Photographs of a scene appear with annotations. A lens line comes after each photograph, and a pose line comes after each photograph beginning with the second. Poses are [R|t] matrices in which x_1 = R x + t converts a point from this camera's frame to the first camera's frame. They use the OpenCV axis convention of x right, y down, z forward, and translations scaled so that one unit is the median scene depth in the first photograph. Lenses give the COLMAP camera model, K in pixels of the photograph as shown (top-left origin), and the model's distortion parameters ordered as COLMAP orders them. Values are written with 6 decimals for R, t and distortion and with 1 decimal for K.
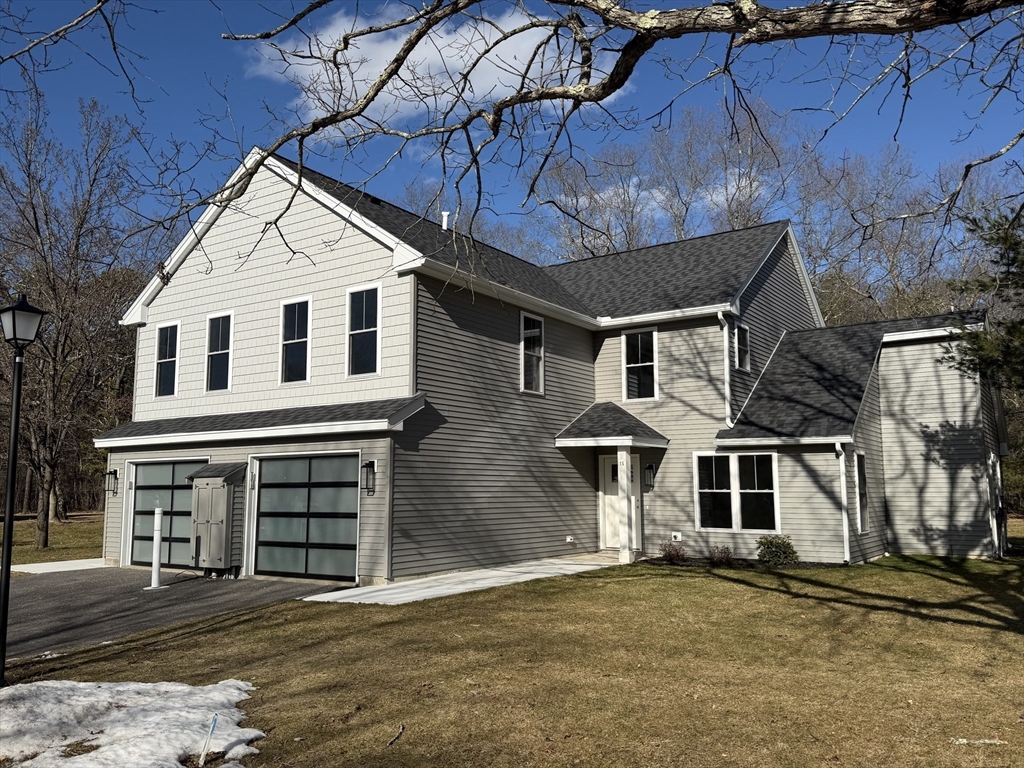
lens RADIAL K [[829.6, 0, 503.1], [0, 829.6, 385.9], [0, 0, 1]] dist [0.089464, -0.177046]
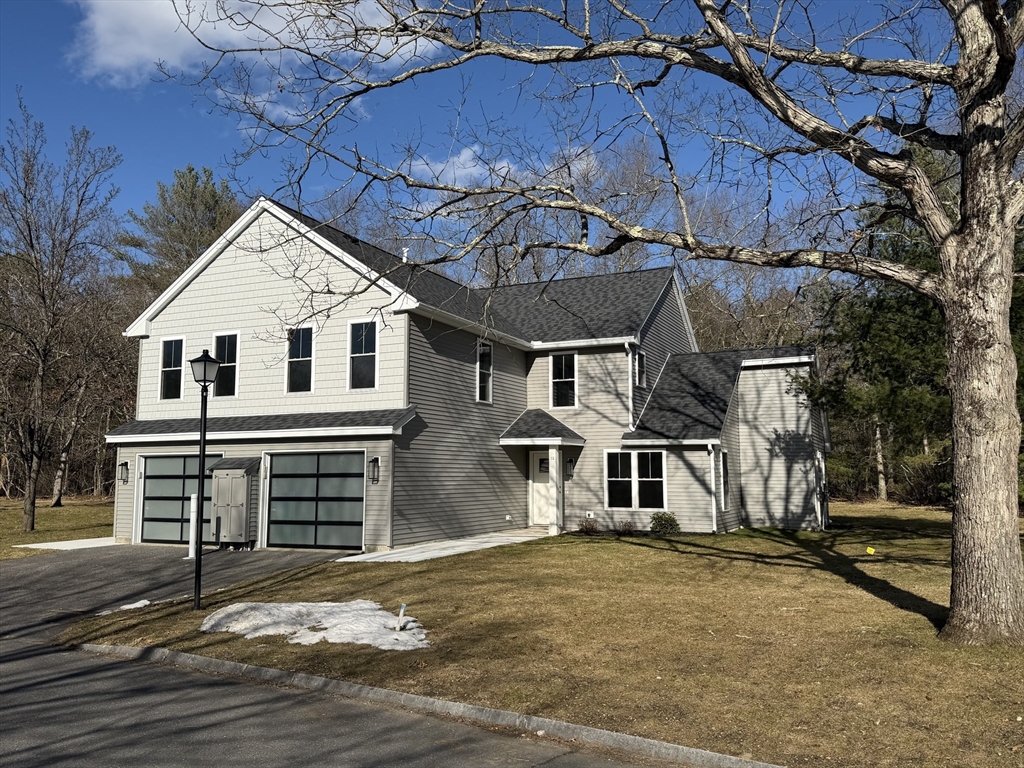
lens RADIAL K [[829.6, 0, 523.4], [0, 829.6, 381.0], [0, 0, 1]] dist [0.089464, -0.177046]
pose [[0.984391, 0.020941, 0.174743, -0.130514], [-0.022652, 0.999713, 0.007801, -0.036588], [-0.174529, -0.011638, 0.984583, -0.264054]]
